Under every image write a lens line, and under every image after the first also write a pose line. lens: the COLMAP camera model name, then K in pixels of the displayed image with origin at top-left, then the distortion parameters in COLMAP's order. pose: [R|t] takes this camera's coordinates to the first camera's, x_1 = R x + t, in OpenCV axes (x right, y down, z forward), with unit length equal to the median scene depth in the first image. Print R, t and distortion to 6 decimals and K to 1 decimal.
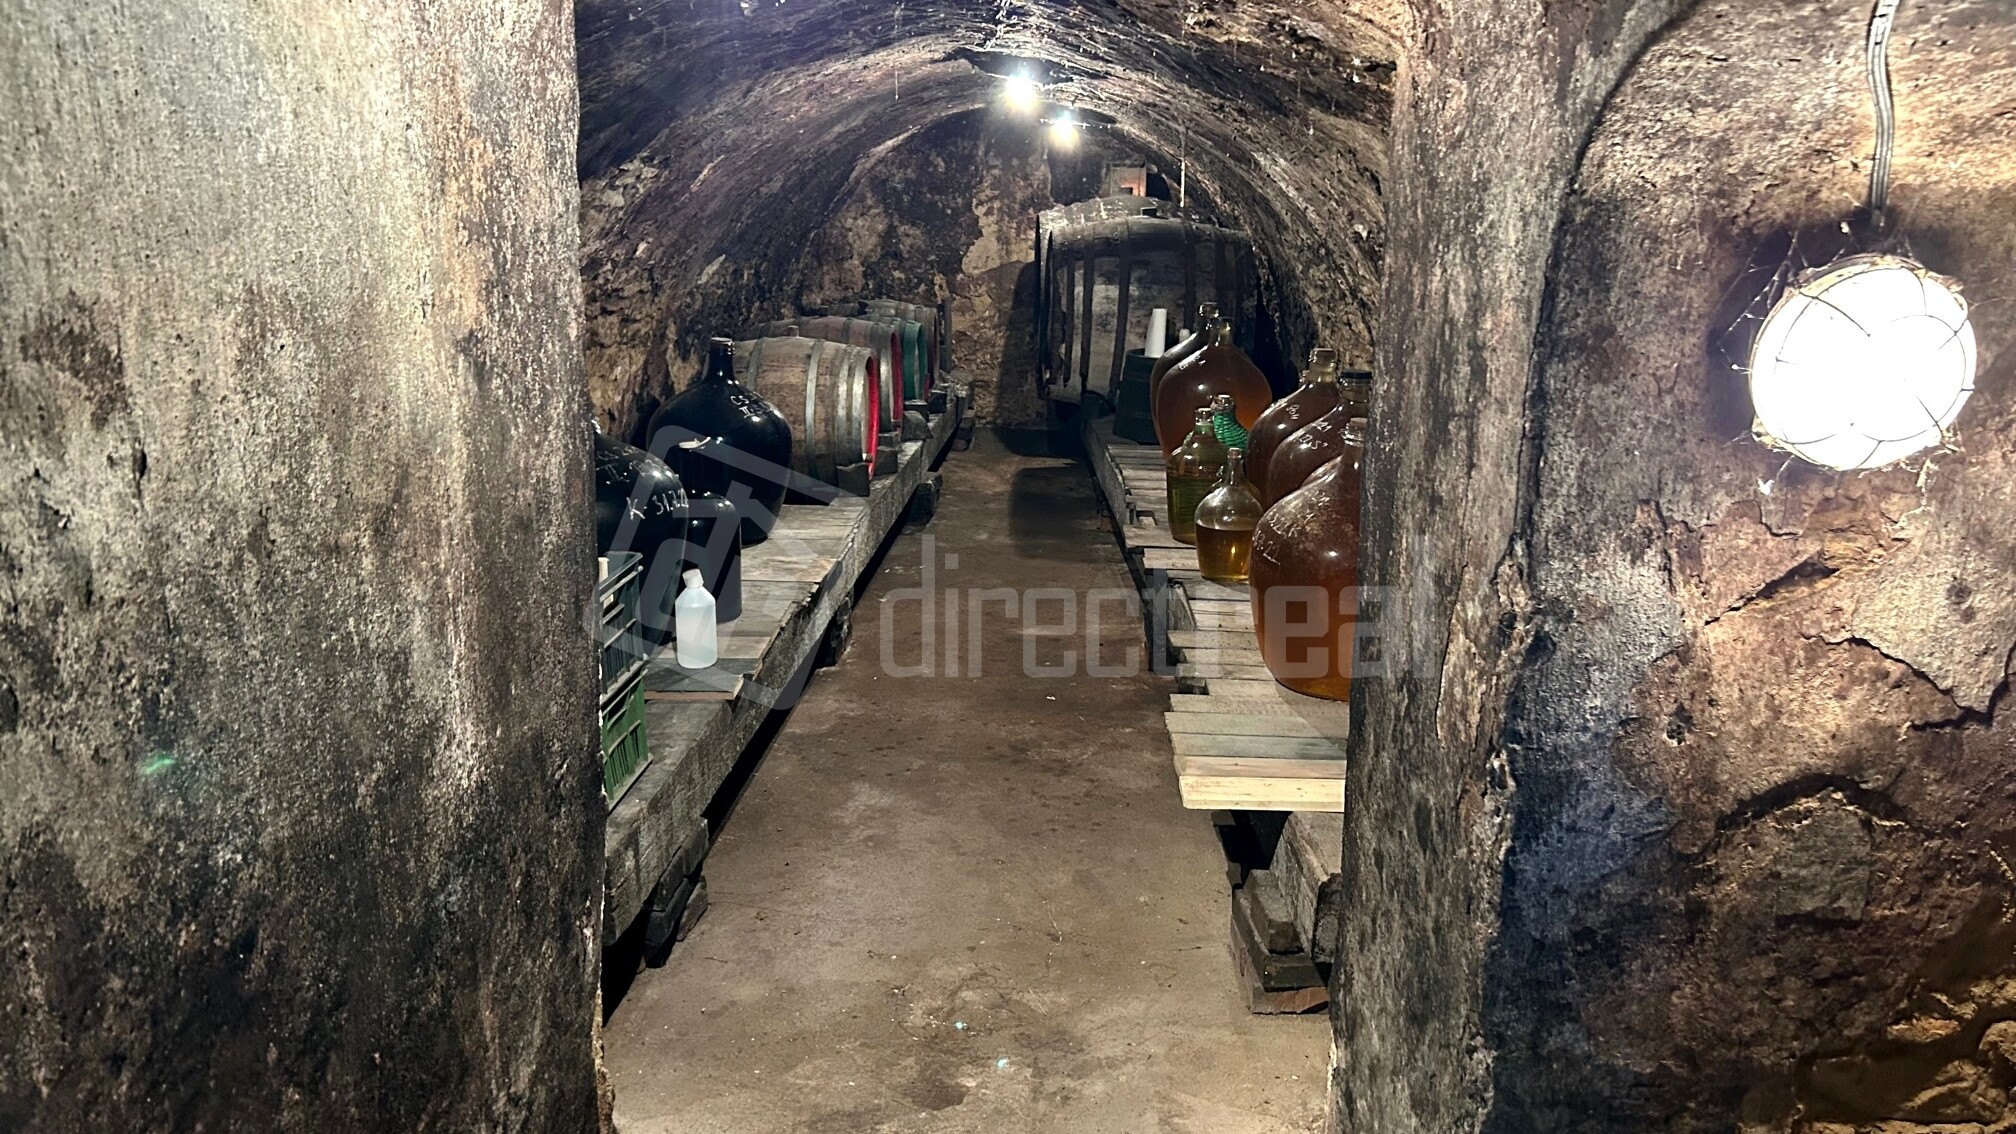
lens RADIAL K [[1418.7, 0, 1041.1], [0, 1418.7, 562.6], [0, 0, 1]] dist [0.169310, -0.003013]
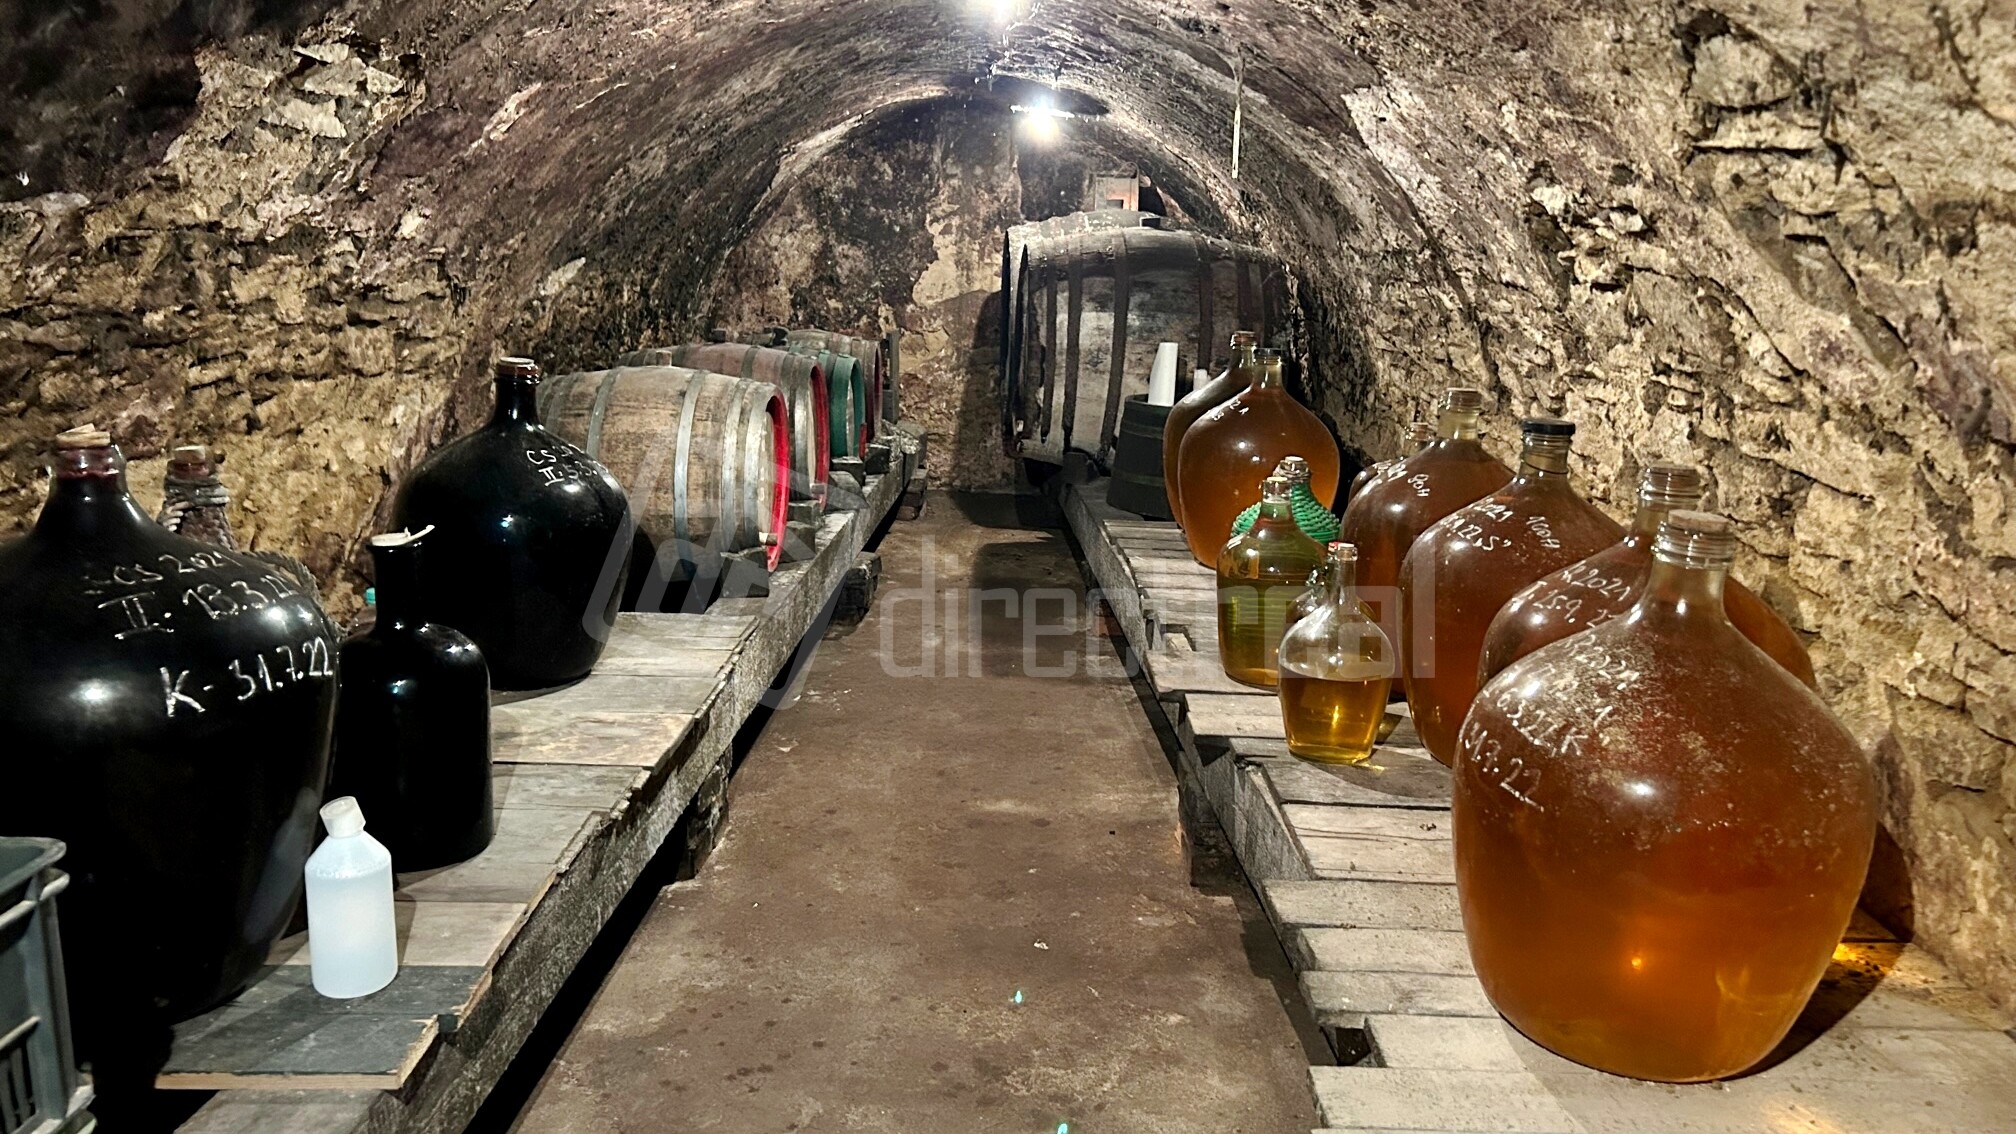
lens RADIAL K [[1418.7, 0, 1041.1], [0, 1418.7, 562.6], [0, 0, 1]] dist [0.169310, -0.003013]
pose [[0.999426, 0.008380, 0.032816, -0.009504], [-0.007112, 0.999231, -0.038562, -0.029614], [-0.033114, 0.038307, 0.998717, 0.241074]]
